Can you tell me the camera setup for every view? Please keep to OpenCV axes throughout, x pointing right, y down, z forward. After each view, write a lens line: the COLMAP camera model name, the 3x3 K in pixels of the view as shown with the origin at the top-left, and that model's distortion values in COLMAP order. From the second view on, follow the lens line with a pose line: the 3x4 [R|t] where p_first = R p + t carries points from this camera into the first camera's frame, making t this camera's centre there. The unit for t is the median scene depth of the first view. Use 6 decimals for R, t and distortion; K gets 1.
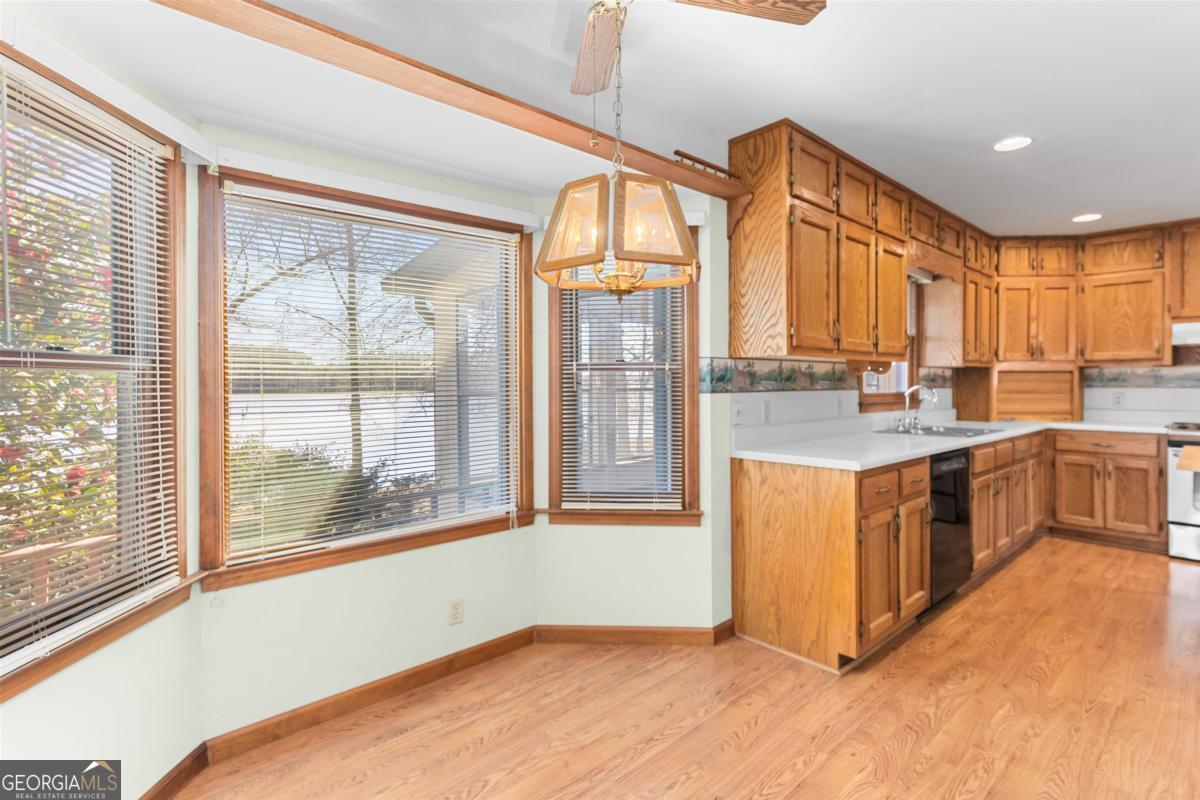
lens RADIAL K [[572.9, 0, 600.8], [0, 572.9, 390.5], [0, 0, 1]] dist [0.003411, 0.000603]
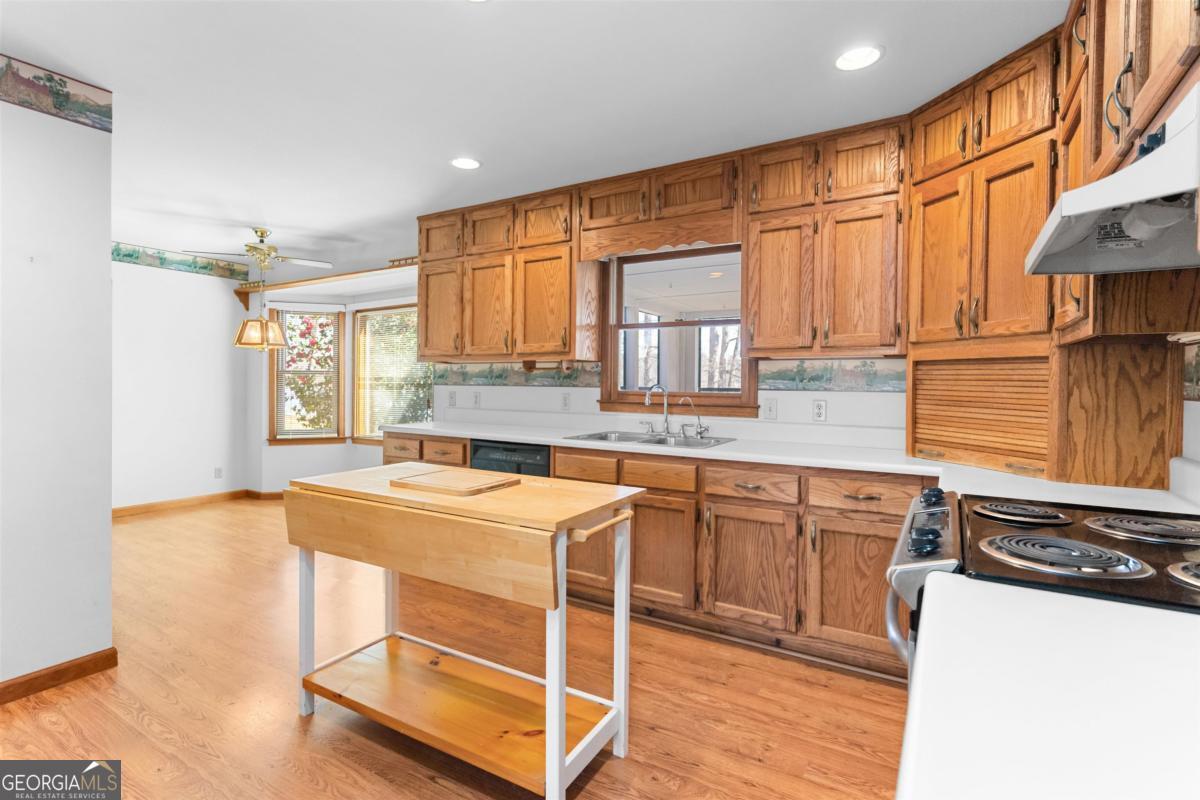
lens RADIAL K [[572.9, 0, 600.6], [0, 572.9, 392.1], [0, 0, 1]] dist [0.003411, 0.000603]
pose [[0.285040, 0.025778, -0.958169, 1.757513], [-0.017368, 0.999613, 0.021726, -0.017633], [0.958358, 0.010448, 0.285377, 0.887130]]
